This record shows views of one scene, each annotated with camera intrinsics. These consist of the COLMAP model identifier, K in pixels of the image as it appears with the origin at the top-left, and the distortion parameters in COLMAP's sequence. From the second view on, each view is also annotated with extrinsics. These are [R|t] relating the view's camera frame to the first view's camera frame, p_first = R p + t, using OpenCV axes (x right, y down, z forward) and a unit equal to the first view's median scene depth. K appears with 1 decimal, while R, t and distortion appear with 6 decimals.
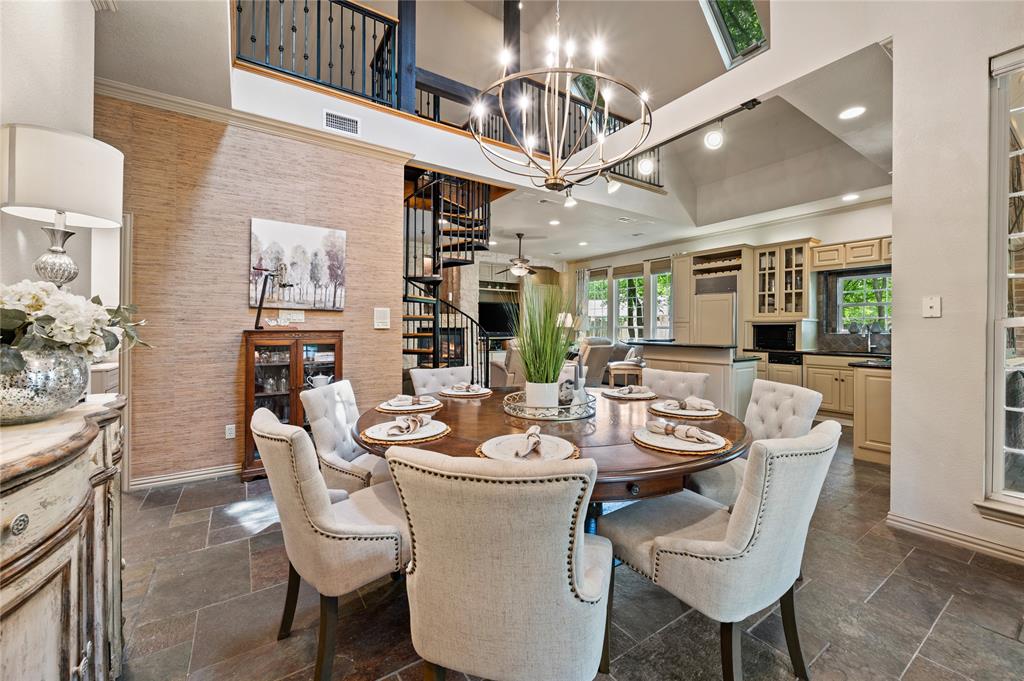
lens RADIAL K [[400.4, 0, 510.9], [0, 400.4, 324.2], [0, 0, 1]] dist [0.000803, -0.000017]
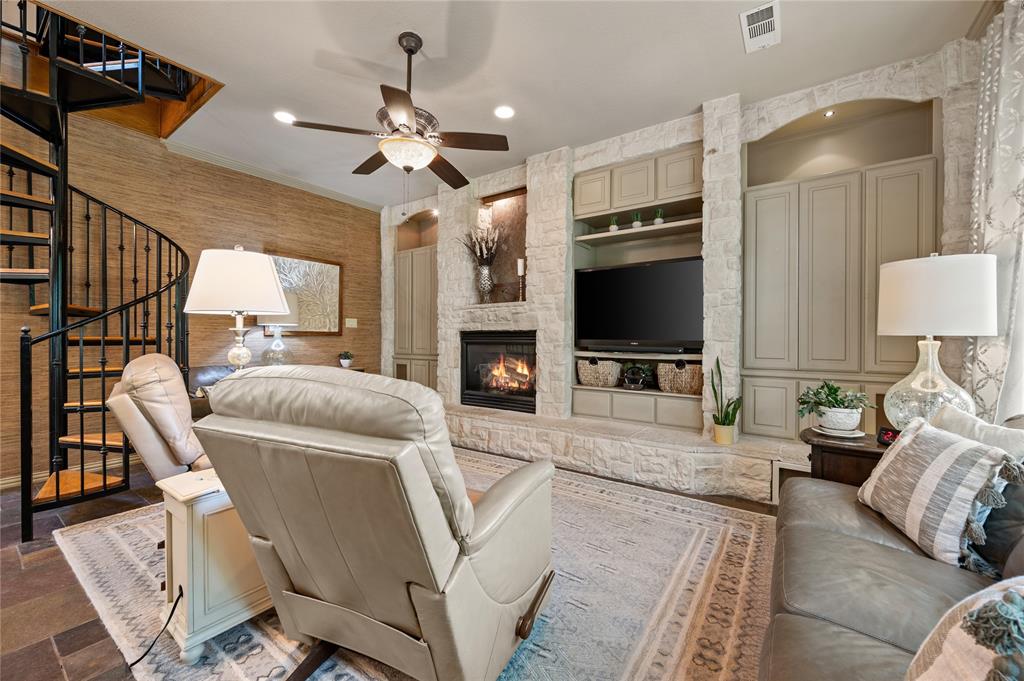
lens RADIAL K [[408.3, 0, 512.0], [0, 408.3, 340.5], [0, 0, 1]] dist [-0.000159, -0.000014]
pose [[0.362076, 0.007236, -0.932120, 0.440243], [0.006437, 0.999927, 0.010263, 0.022840], [0.932126, -0.009716, 0.362003, 1.142962]]
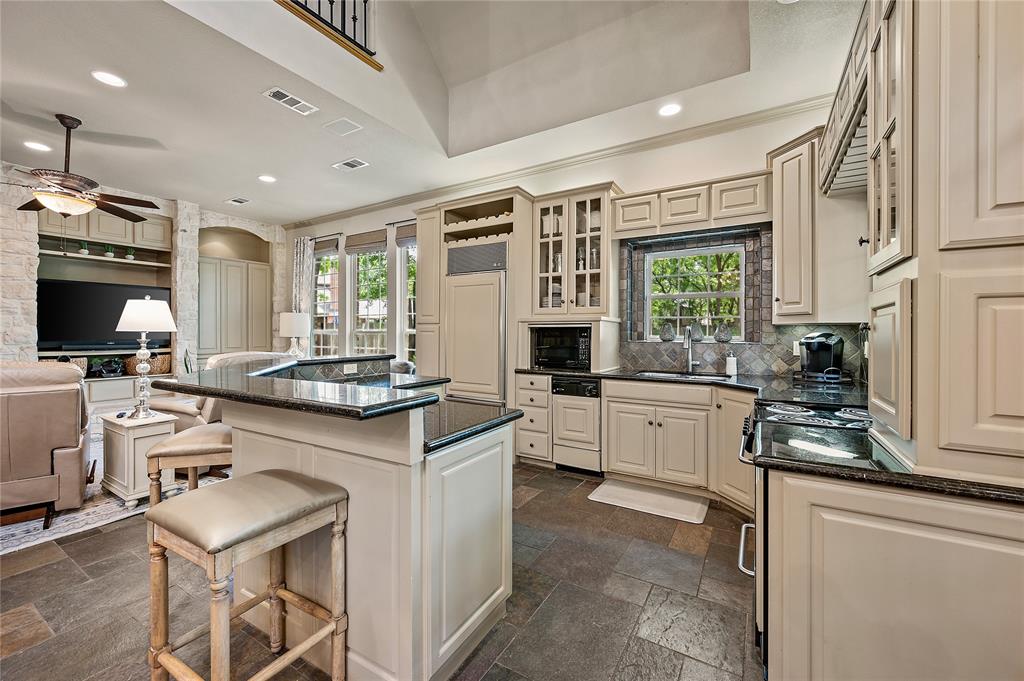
lens RADIAL K [[400.4, 0, 510.9], [0, 400.4, 324.2], [0, 0, 1]] dist [0.000803, -0.000017]
pose [[0.906450, 0.007375, 0.422249, 0.332856], [-0.003583, 0.999946, -0.009774, 0.002399], [-0.422299, 0.007347, 0.906427, 0.482667]]
